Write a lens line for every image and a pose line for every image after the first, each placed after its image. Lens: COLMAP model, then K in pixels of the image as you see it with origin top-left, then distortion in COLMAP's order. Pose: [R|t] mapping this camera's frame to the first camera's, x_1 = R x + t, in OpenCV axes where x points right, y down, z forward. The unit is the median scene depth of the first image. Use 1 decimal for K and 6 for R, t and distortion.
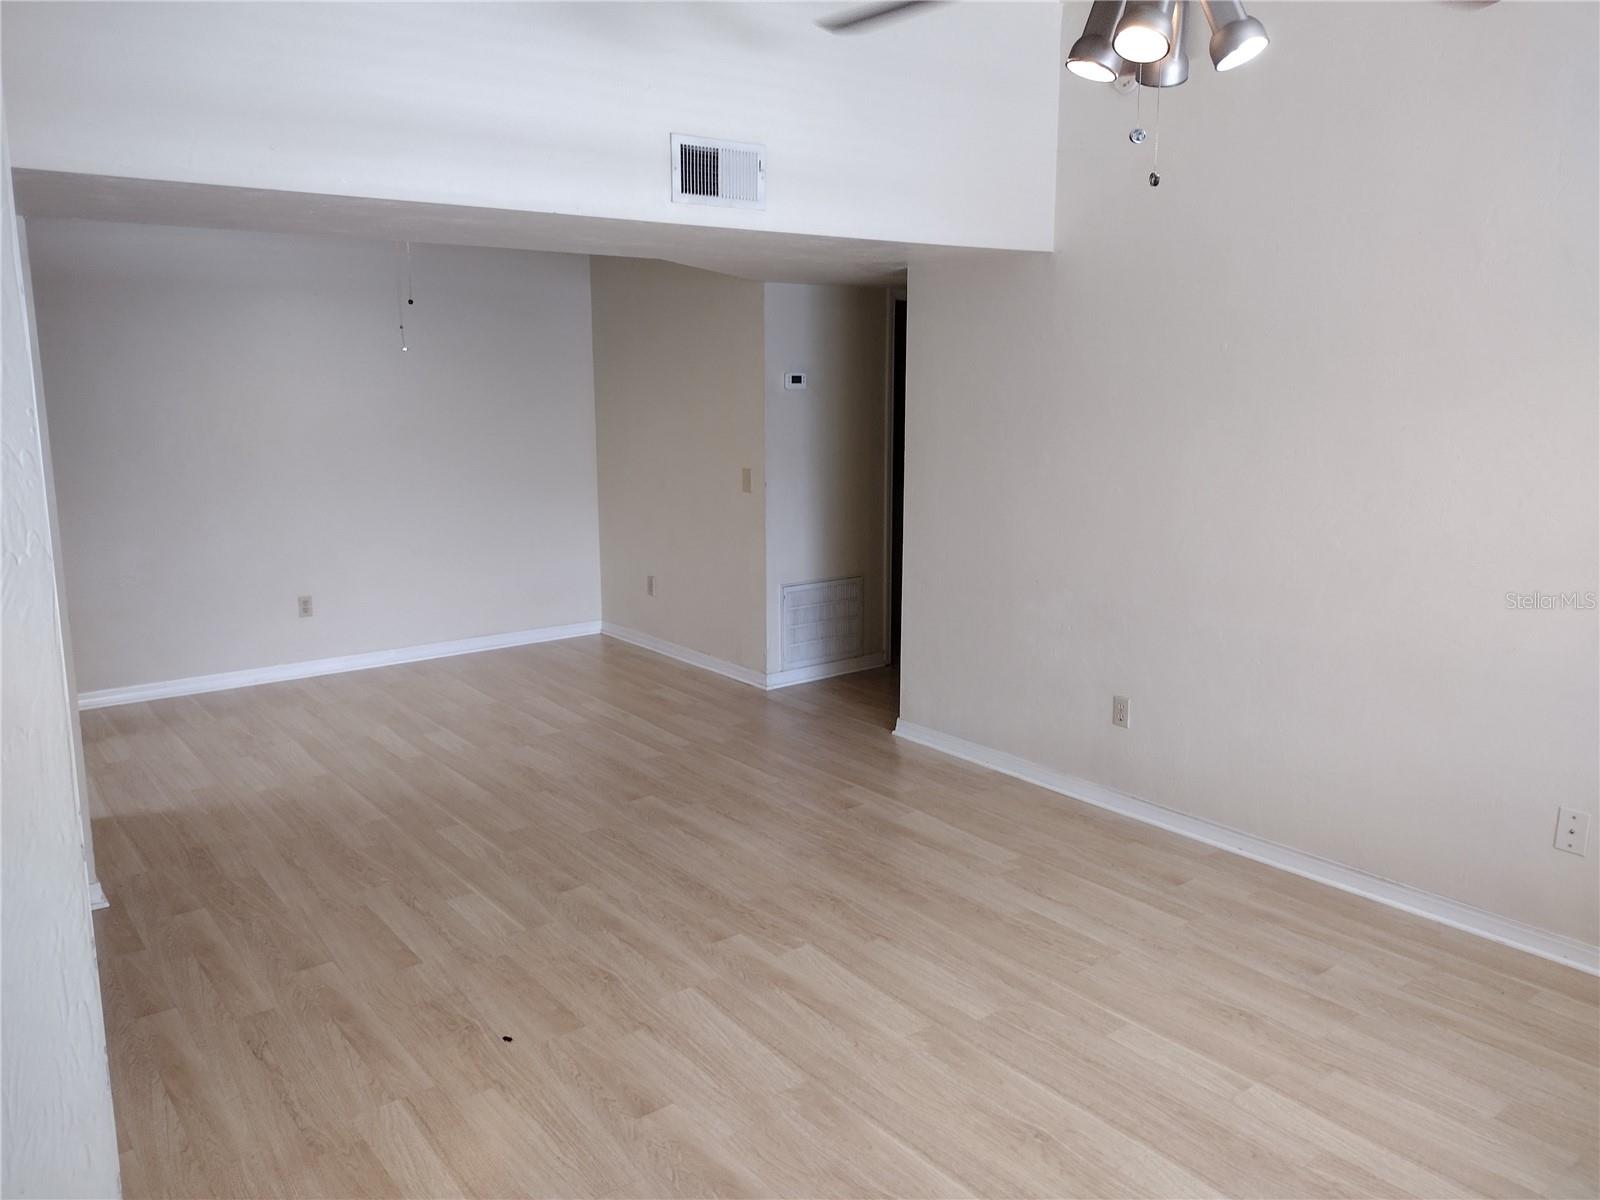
lens RADIAL K [[1229.9, 0, 798.5], [0, 1229.9, 601.3], [0, 0, 1]] dist [0.003112, 0.003740]
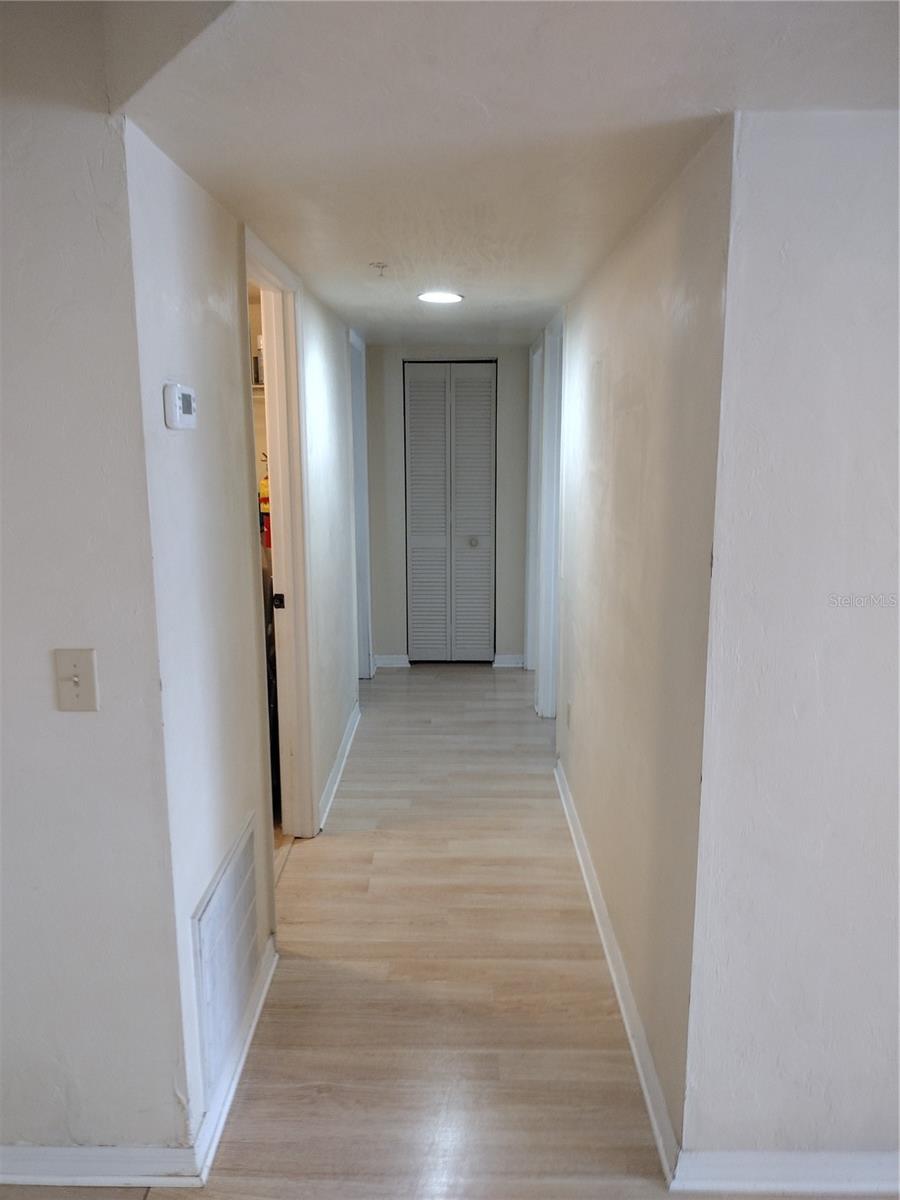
lens RADIAL K [[922.4, 0, 450.4], [0, 922.4, 599.7], [0, 0, 1]] dist [0.003112, 0.003740]
pose [[0.620146, -0.142209, 0.771489, -0.309261], [0.139098, 0.987782, 0.070268, -0.044887], [-0.772056, 0.063737, 0.632350, 0.352447]]
